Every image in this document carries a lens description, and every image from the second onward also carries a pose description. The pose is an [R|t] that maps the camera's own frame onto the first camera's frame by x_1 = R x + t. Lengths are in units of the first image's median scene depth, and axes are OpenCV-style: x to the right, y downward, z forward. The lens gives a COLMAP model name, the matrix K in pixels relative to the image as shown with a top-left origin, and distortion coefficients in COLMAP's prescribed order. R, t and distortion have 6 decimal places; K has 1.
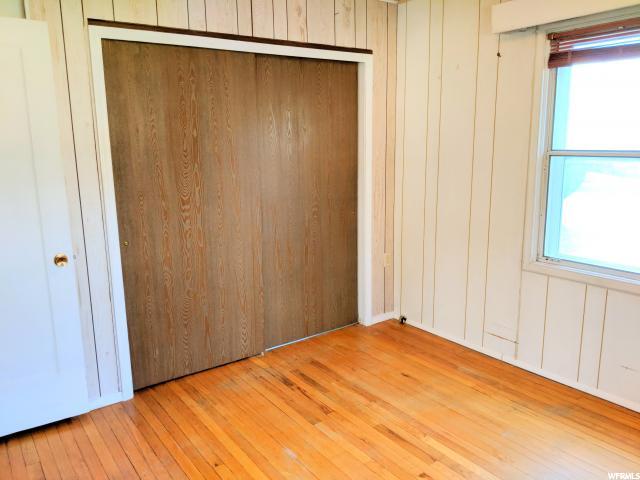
lens RADIAL K [[512.9, 0, 320.0], [0, 512.9, 240.0], [0, 0, 1]] dist [0.040725, -0.071931]
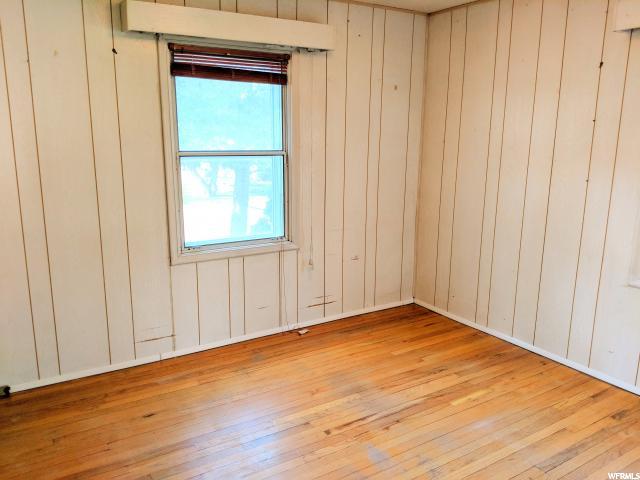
lens RADIAL K [[512.9, 0, 320.0], [0, 512.9, 240.0], [0, 0, 1]] dist [0.040725, -0.071931]
pose [[0.062742, -0.188888, 0.979992, -0.636400], [0.181607, 0.967694, 0.174891, -0.126358], [-0.981368, 0.167000, 0.095018, 0.620451]]
